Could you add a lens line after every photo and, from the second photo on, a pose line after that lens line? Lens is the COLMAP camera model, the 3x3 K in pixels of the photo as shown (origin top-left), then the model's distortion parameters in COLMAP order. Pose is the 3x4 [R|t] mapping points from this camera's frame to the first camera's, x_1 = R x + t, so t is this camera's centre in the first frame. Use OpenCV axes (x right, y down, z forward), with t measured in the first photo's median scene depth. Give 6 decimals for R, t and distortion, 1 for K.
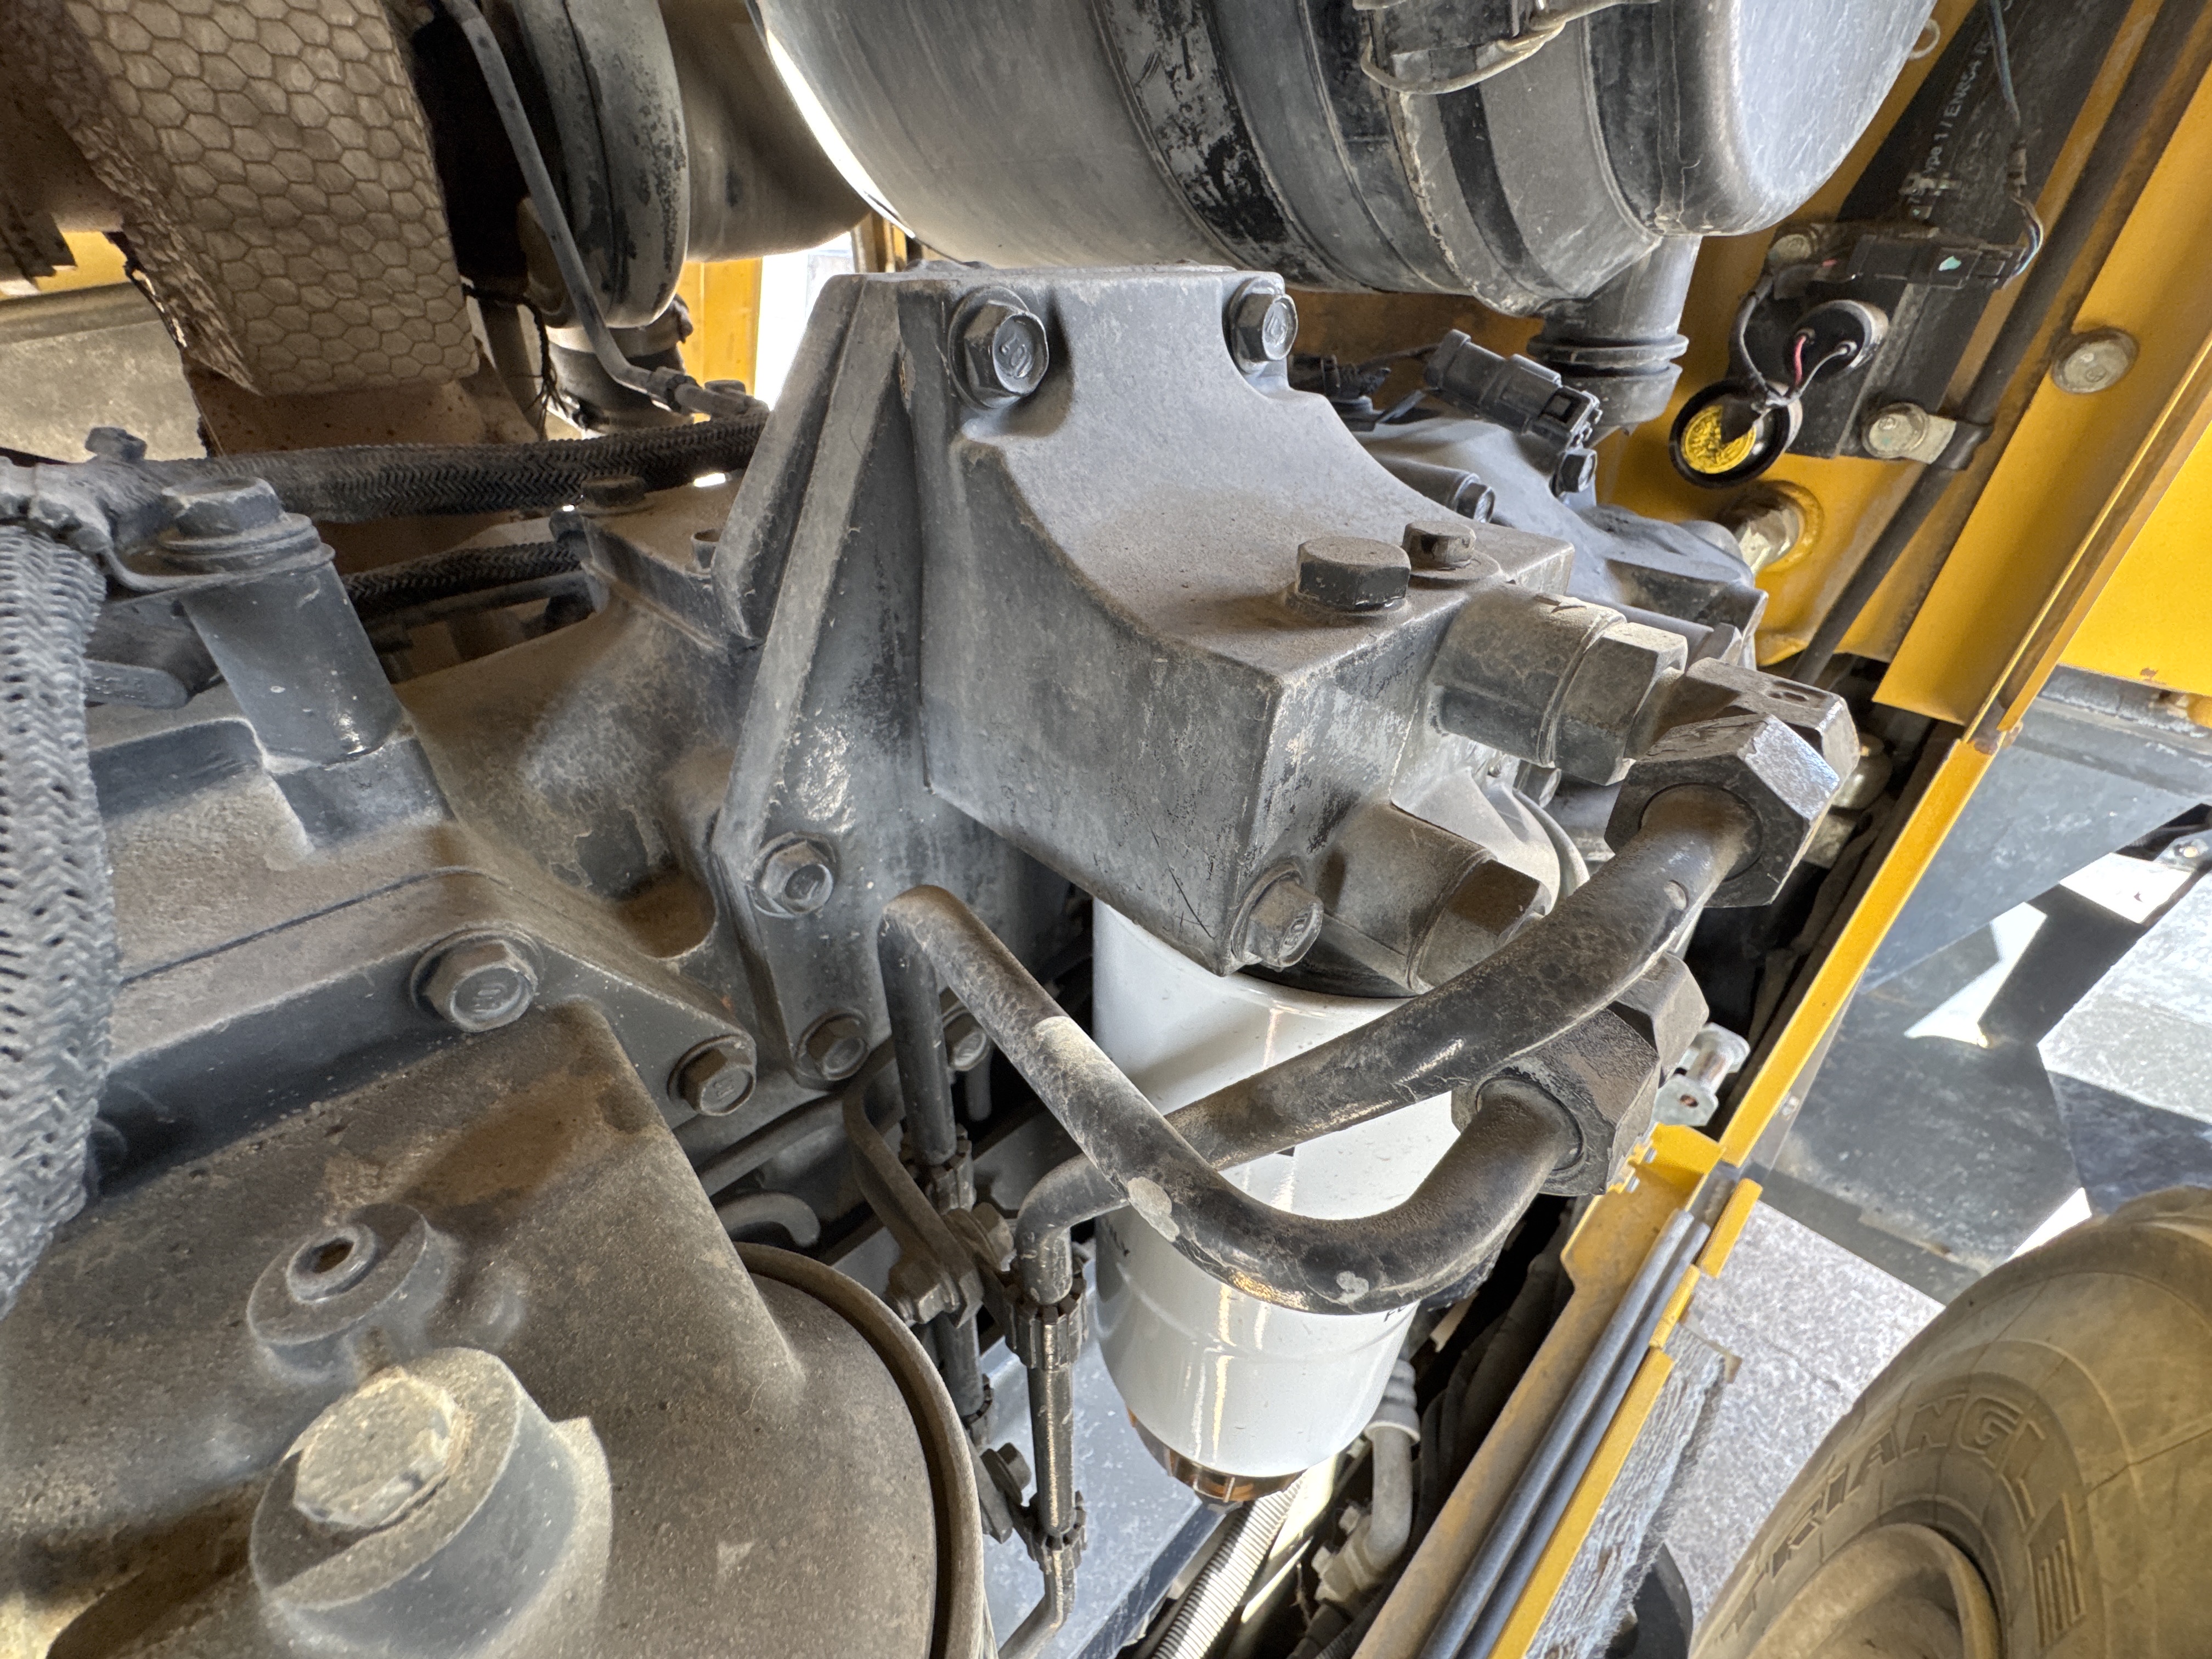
lens RADIAL K [[900.7, 0, 1104.5], [0, 900.7, 828.1], [0, 0, 1]] dist [-0.004294, -0.000054]
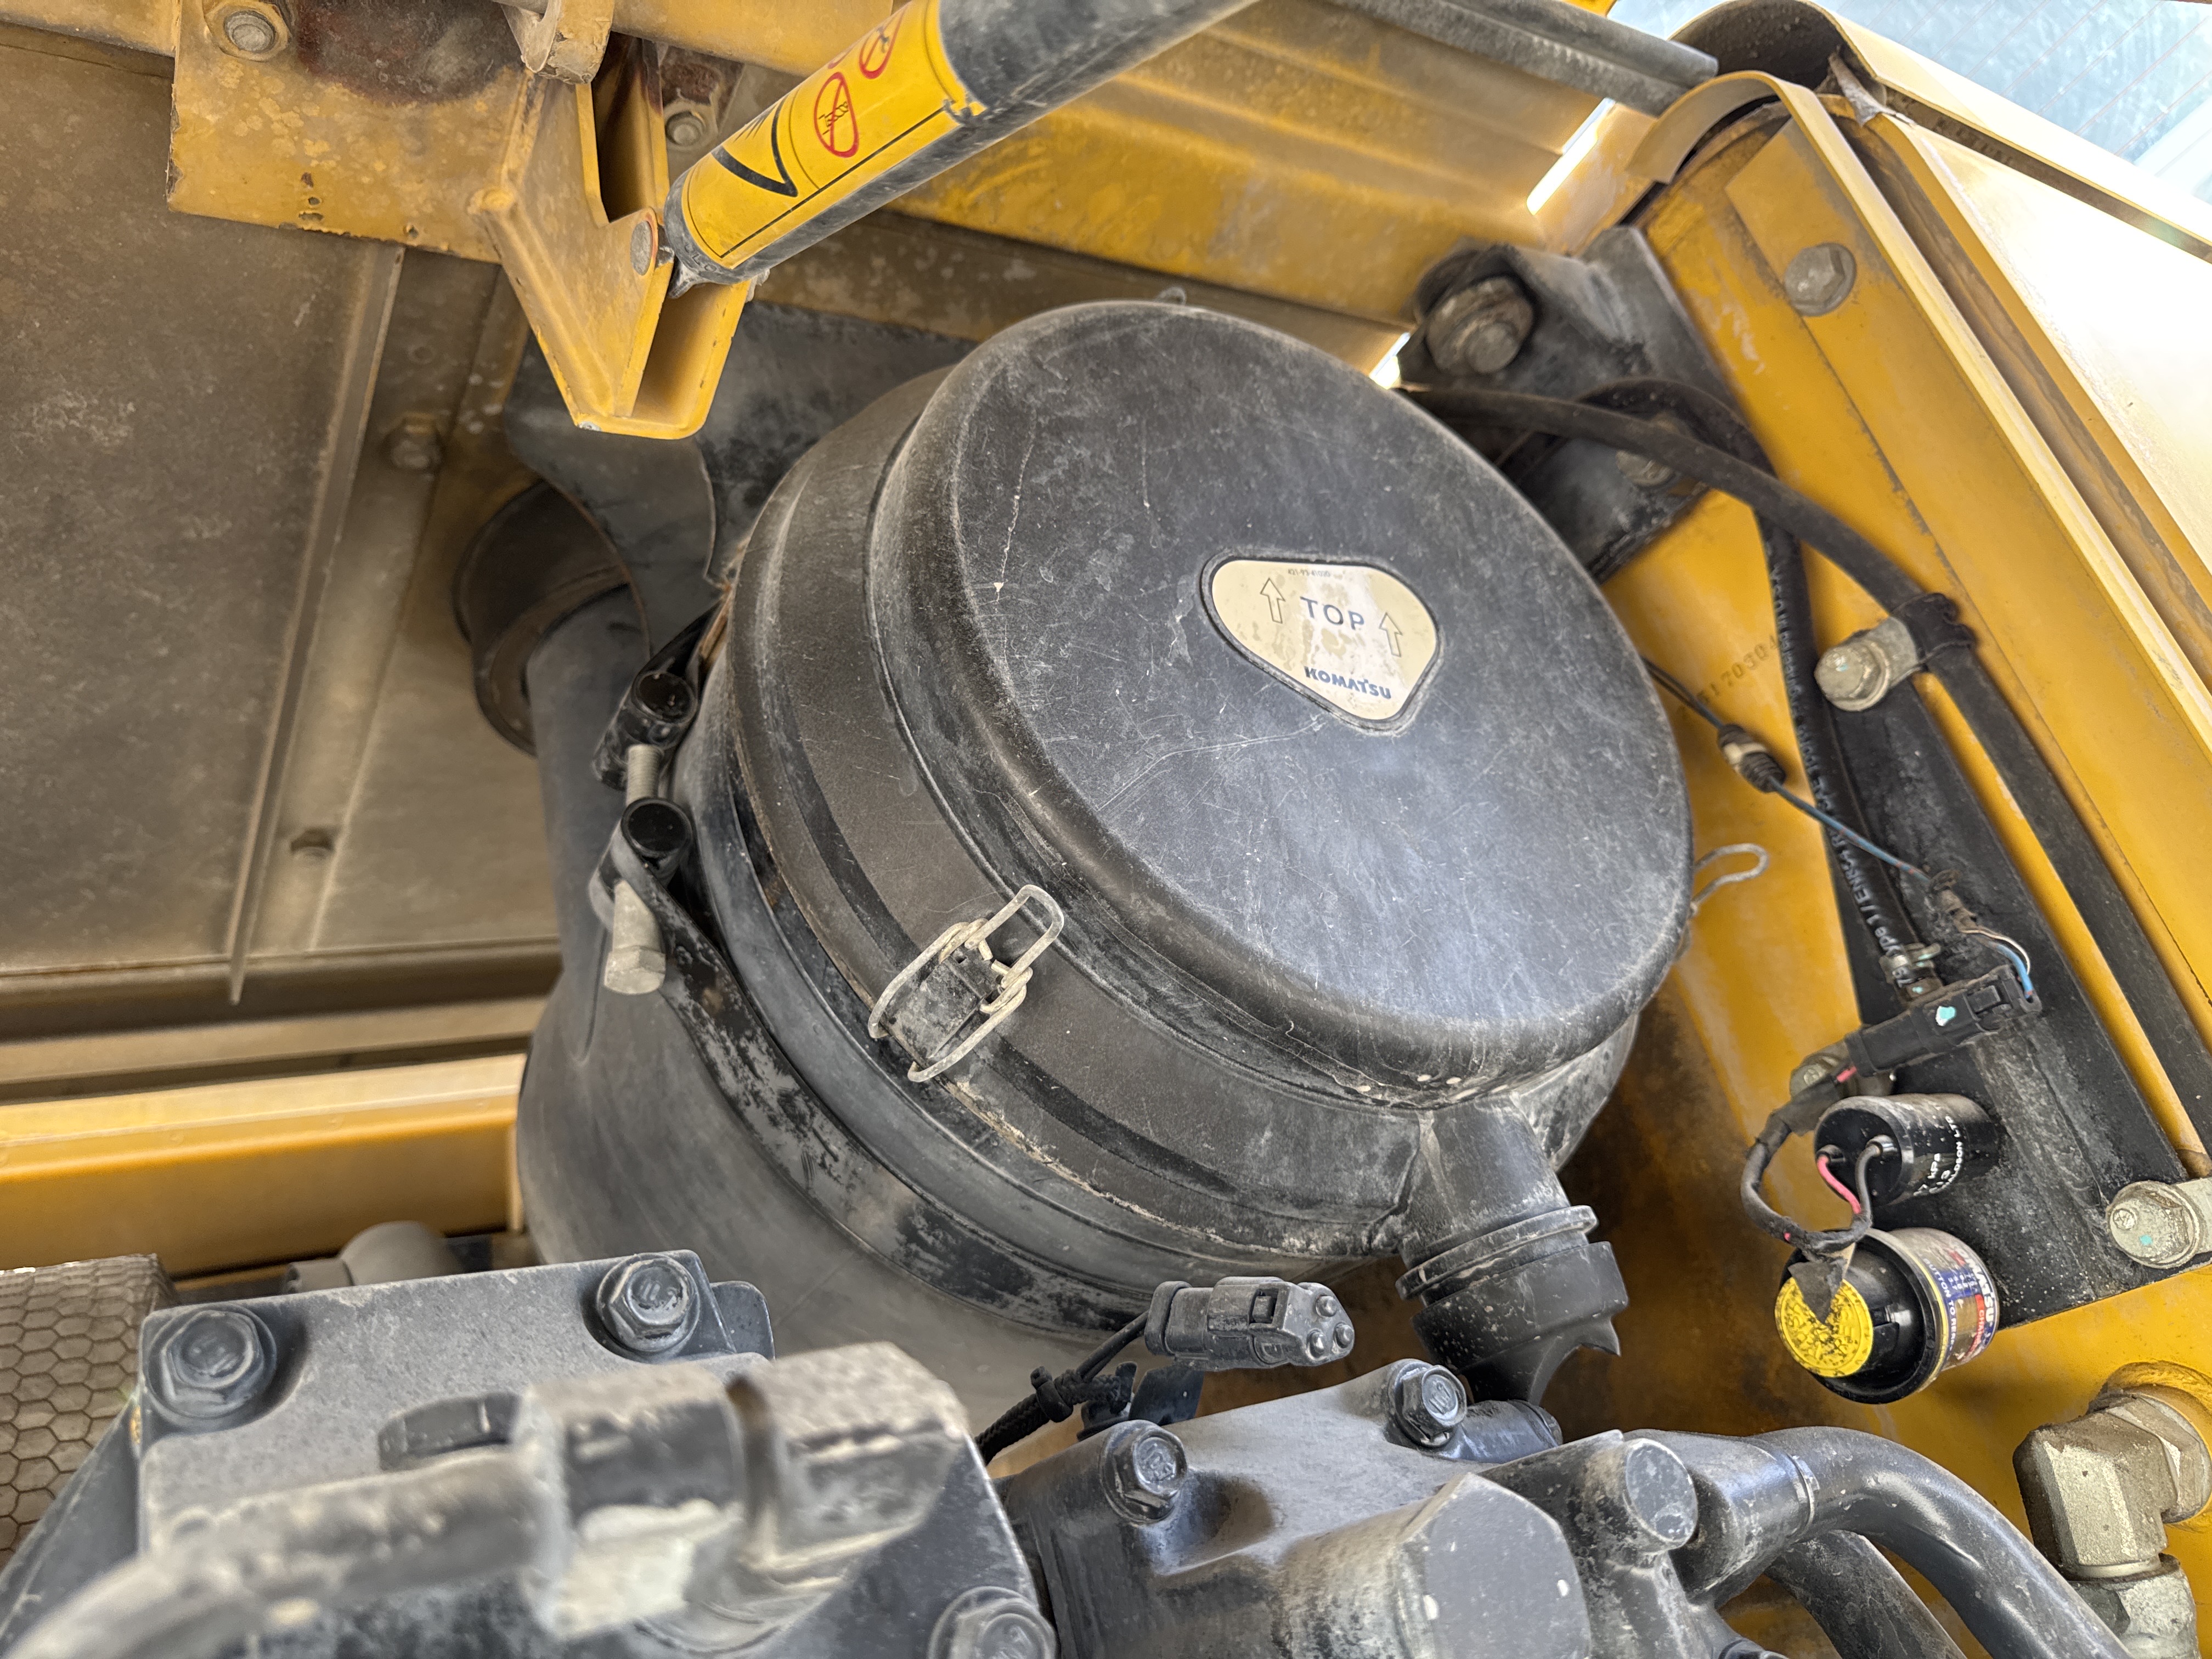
lens RADIAL K [[1600.2, 0, 1115.5], [0, 1600.2, 818.8], [0, 0, 1]] dist [0.031628, -0.062733]
pose [[0.935852, -0.340172, -0.092001, 0.962393], [0.098930, 0.504194, -0.857905, 0.618149], [0.338222, 0.793771, 0.505504, 0.016244]]
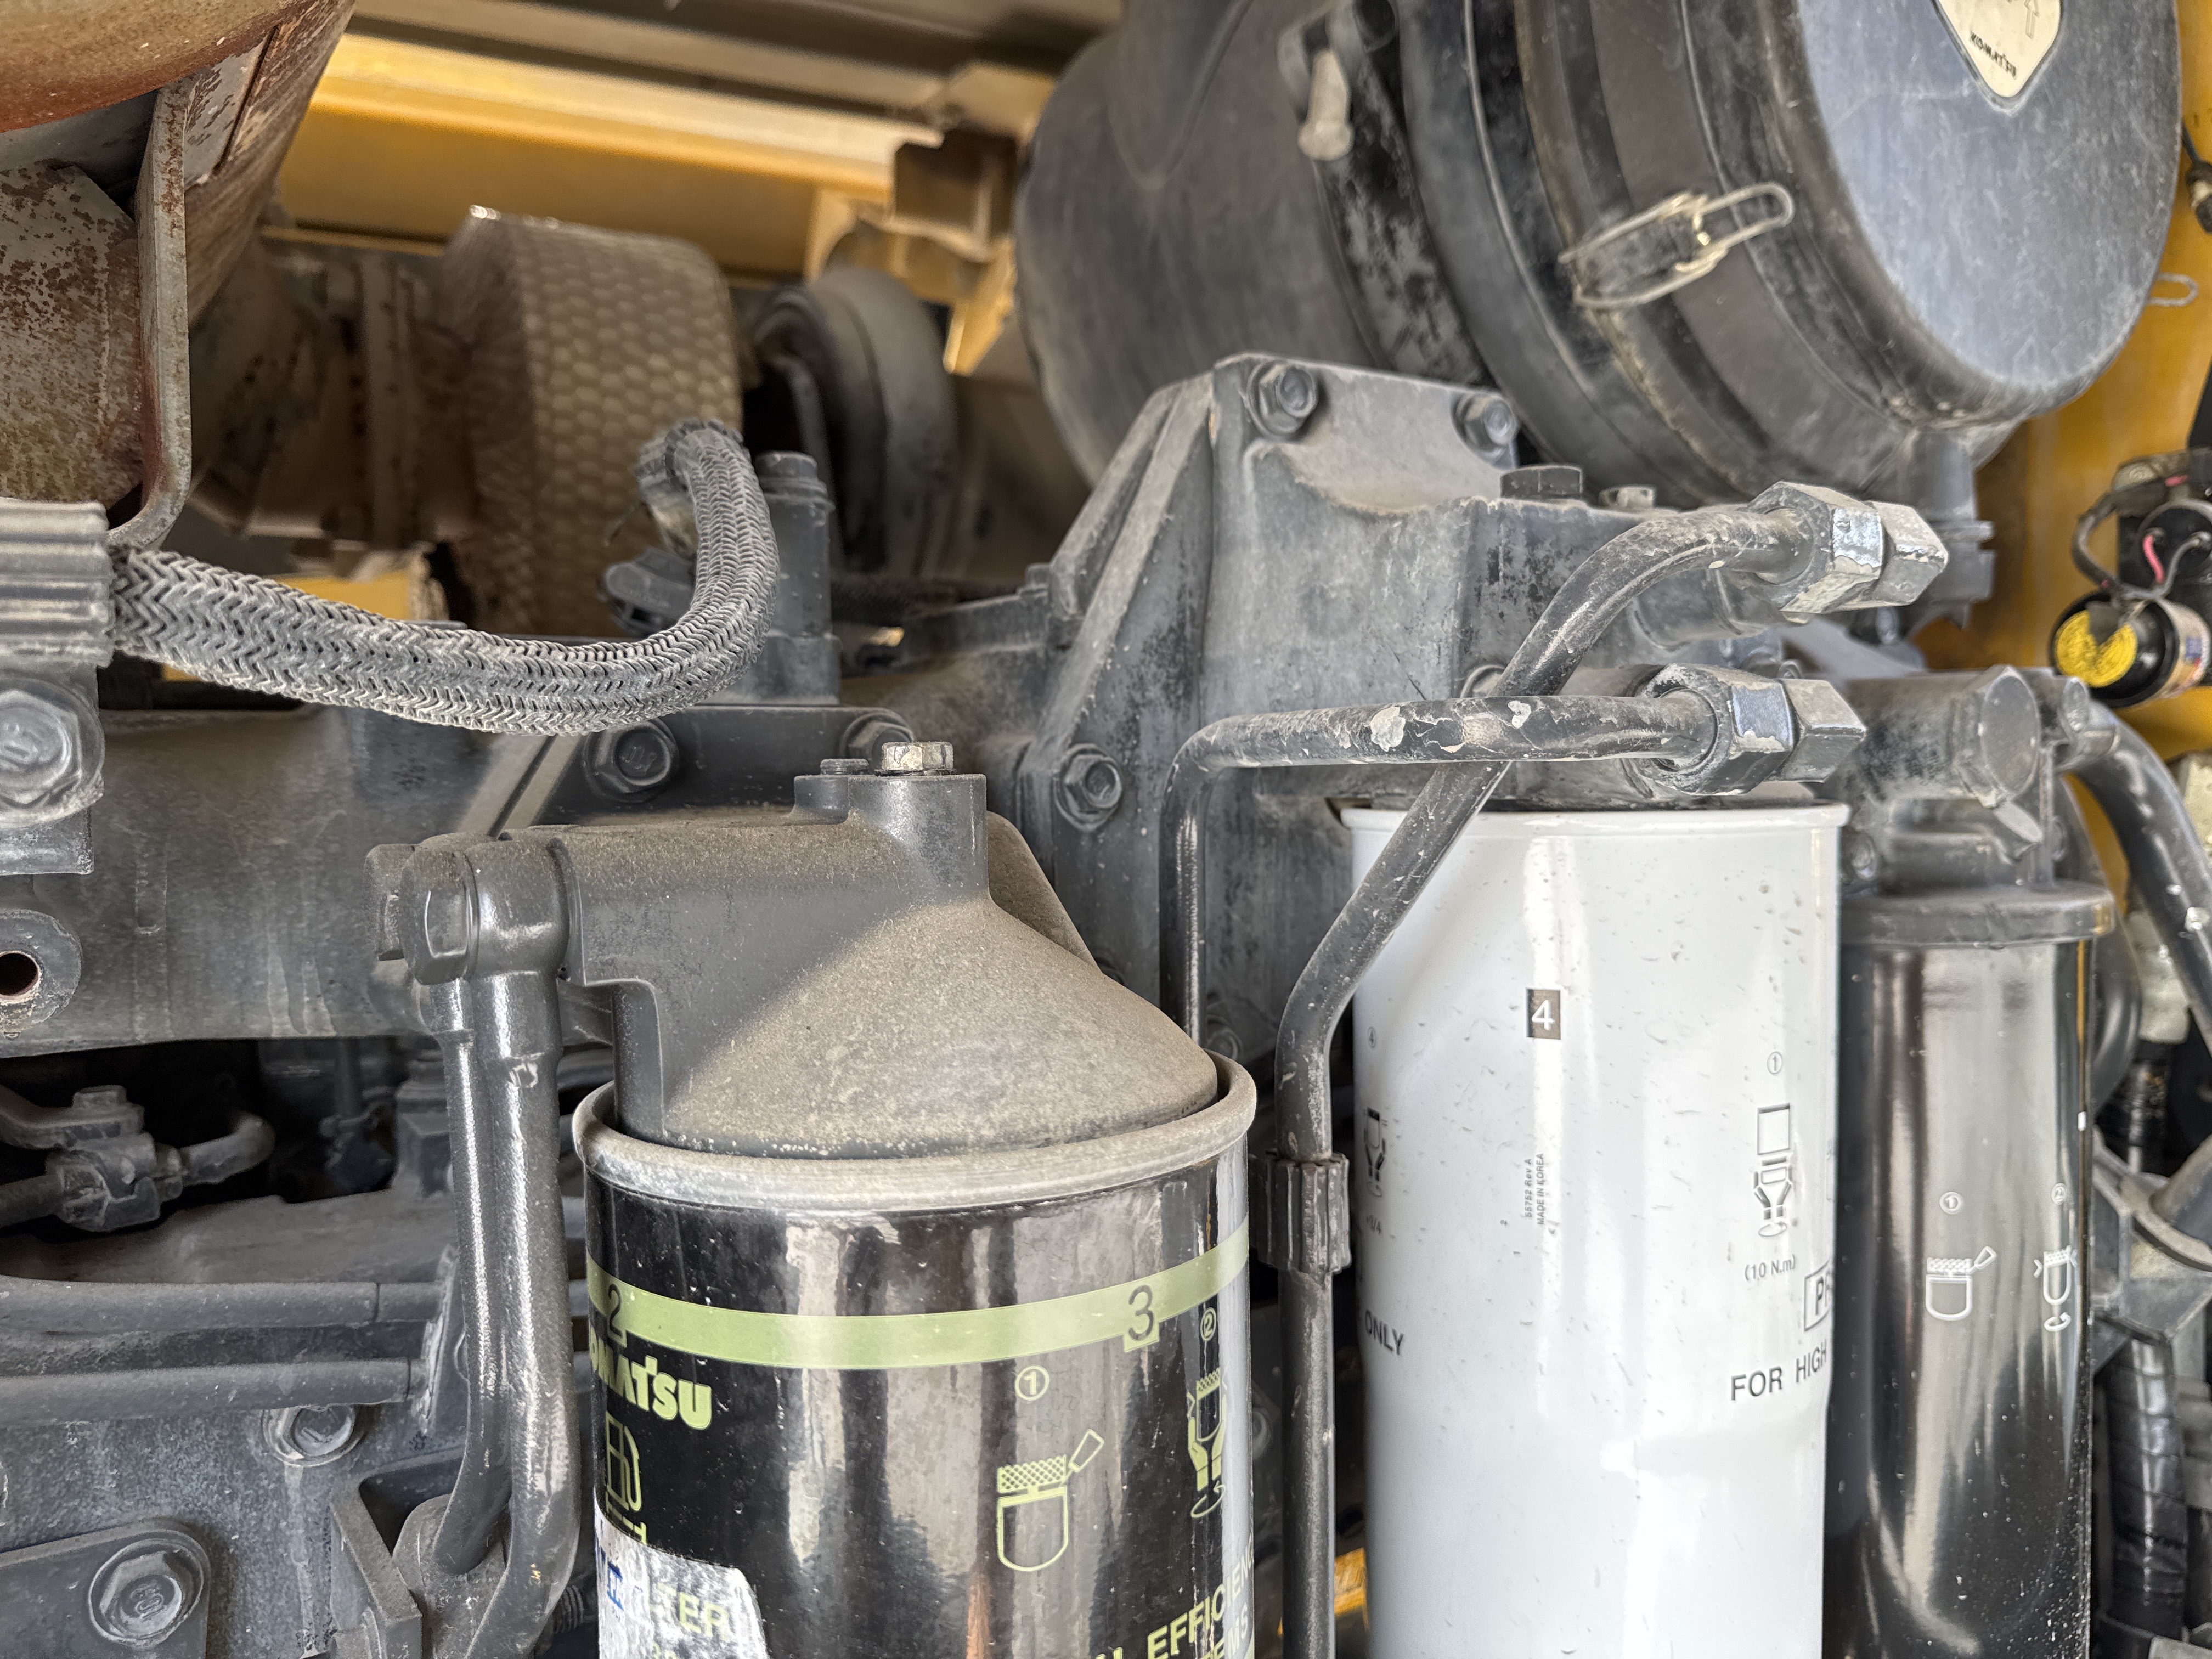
lens RADIAL K [[1600.2, 0, 1112.9], [0, 1600.2, 821.4], [0, 0, 1]] dist [0.031628, -0.062733]
pose [[0.986109, -0.014396, -0.165474, 0.026868], [-0.072712, 0.858291, -0.507985, 1.187835], [0.149337, 0.512961, 0.845322, -0.743723]]
